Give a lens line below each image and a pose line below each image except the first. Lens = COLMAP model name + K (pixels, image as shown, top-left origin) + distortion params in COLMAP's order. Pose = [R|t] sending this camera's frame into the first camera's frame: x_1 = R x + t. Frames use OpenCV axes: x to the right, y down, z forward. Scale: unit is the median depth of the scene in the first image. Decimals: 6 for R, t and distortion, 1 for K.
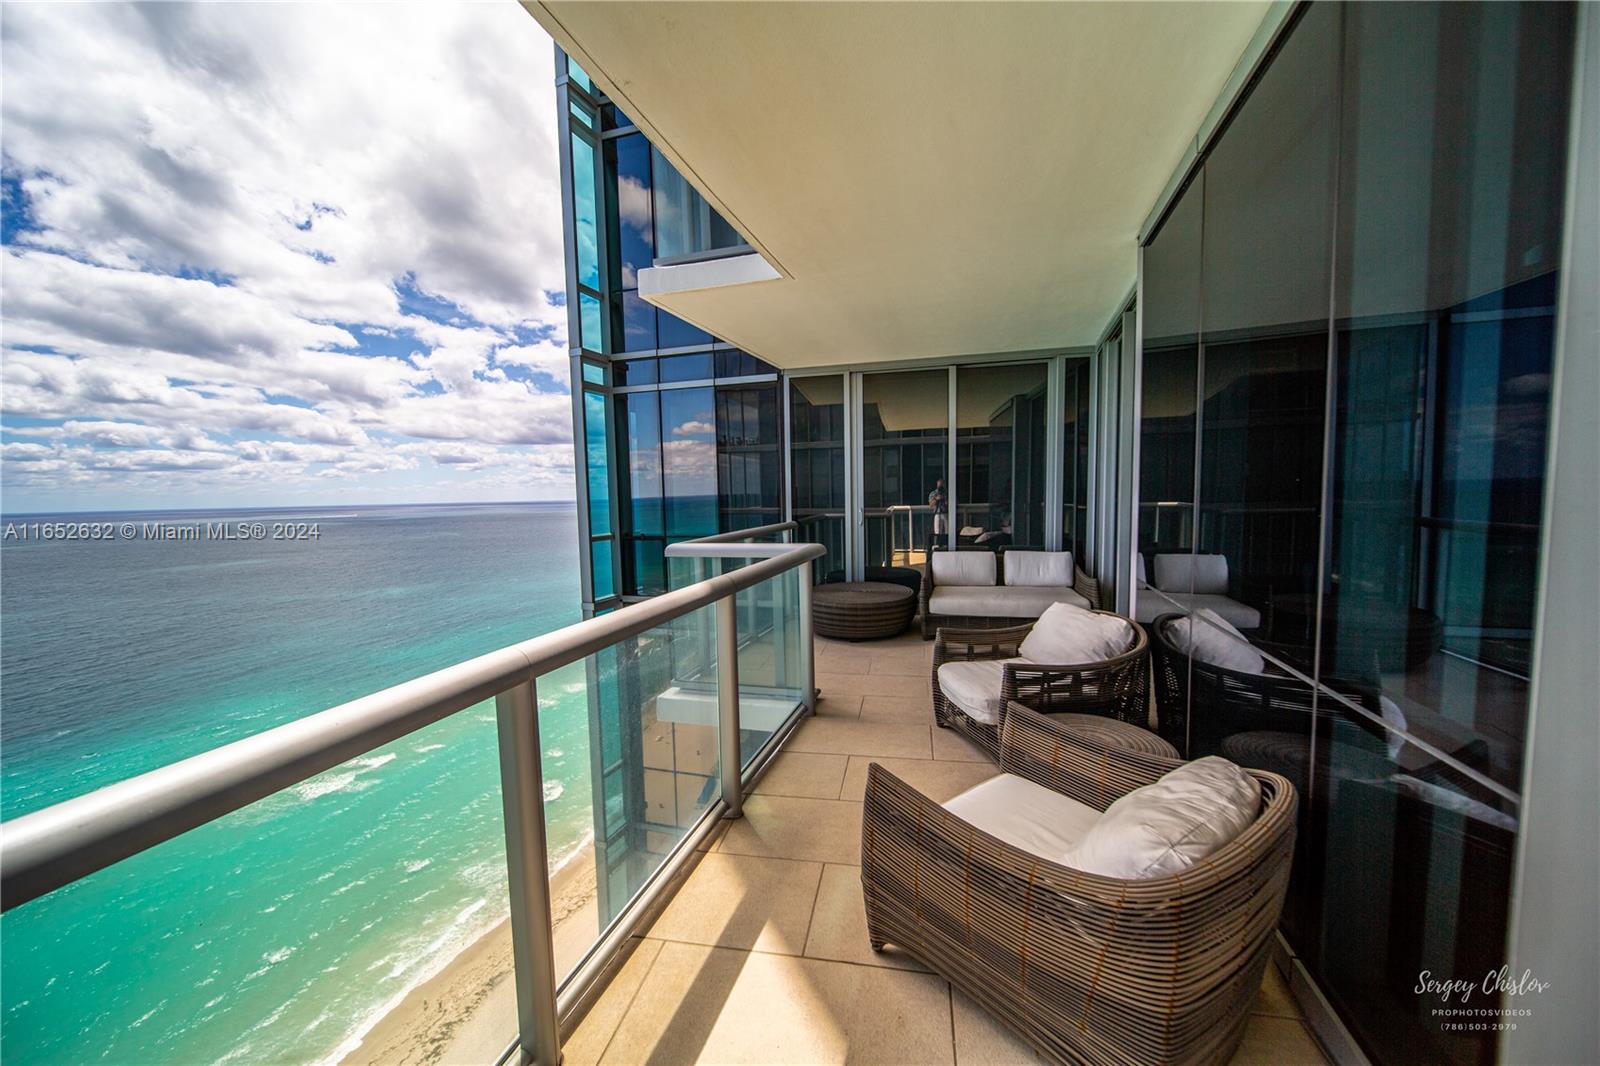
lens RADIAL K [[550.4, 0, 800.0], [0, 550.4, 533.0], [0, 0, 1]] dist [-0.008090, -0.000177]
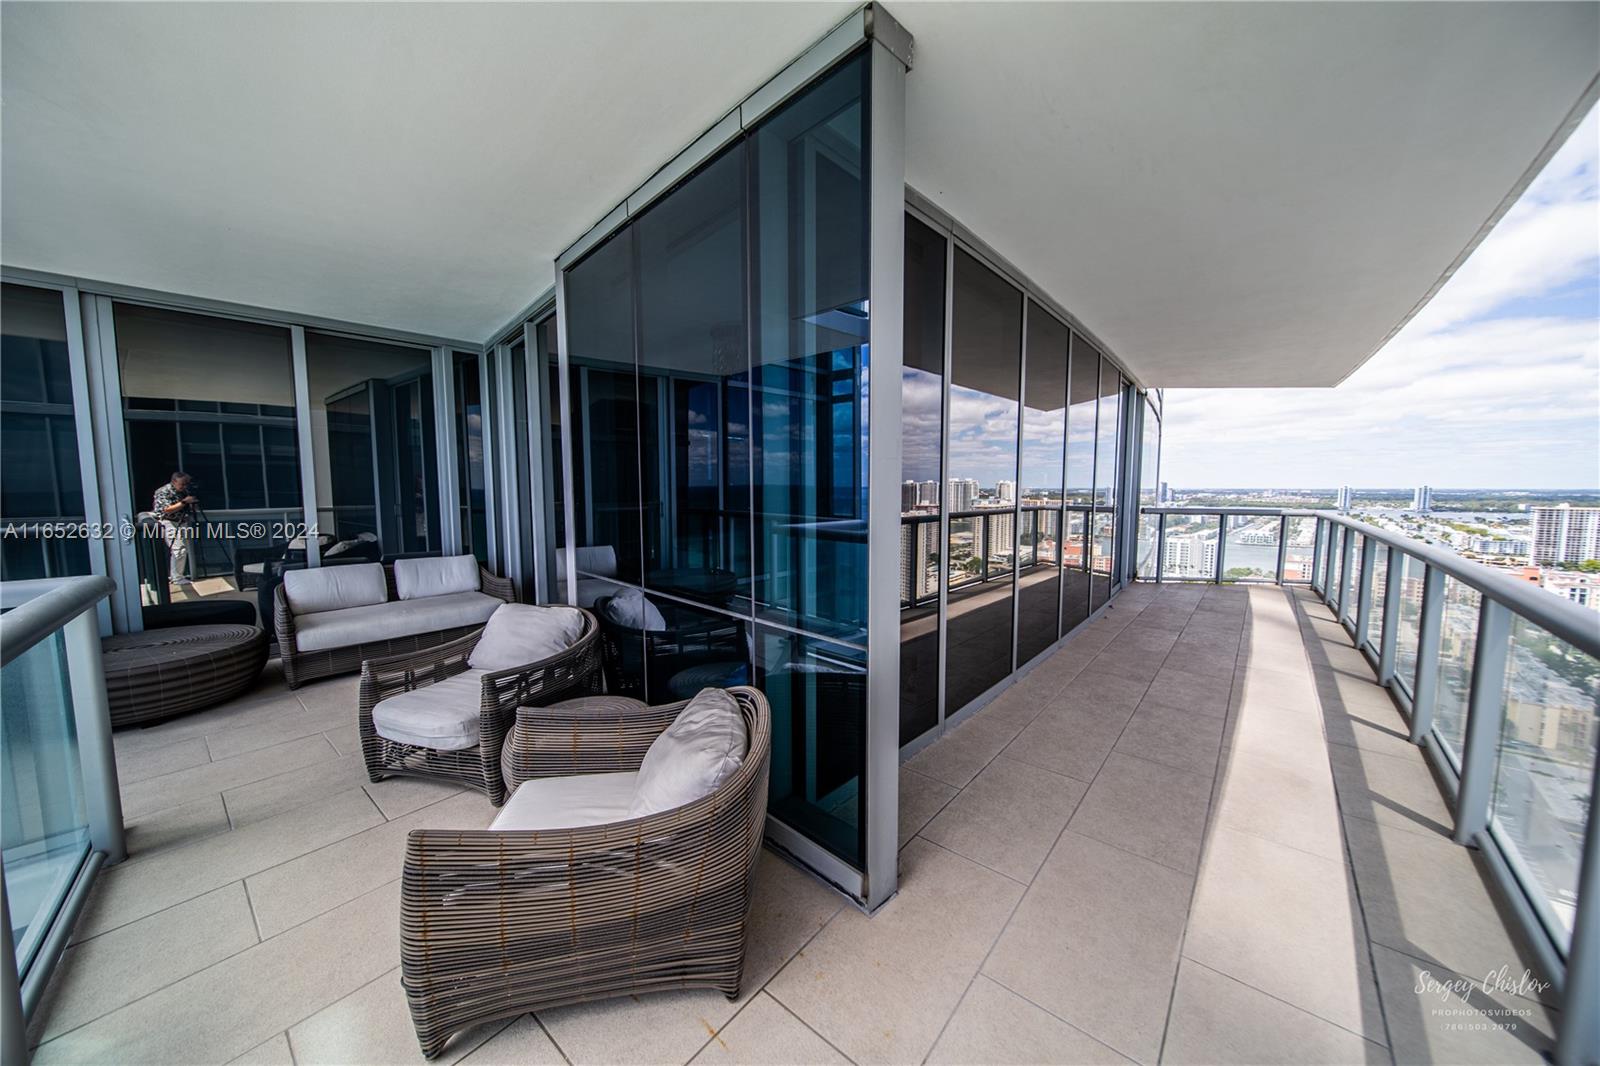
lens RADIAL K [[550.4, 0, 800.0], [0, 550.4, 533.0], [0, 0, 1]] dist [-0.008090, -0.000177]
pose [[0.483946, -0.057180, 0.873228, -0.123619], [0.058853, 0.997730, 0.032717, -0.001584], [-0.873117, 0.035559, 0.486212, 0.054057]]
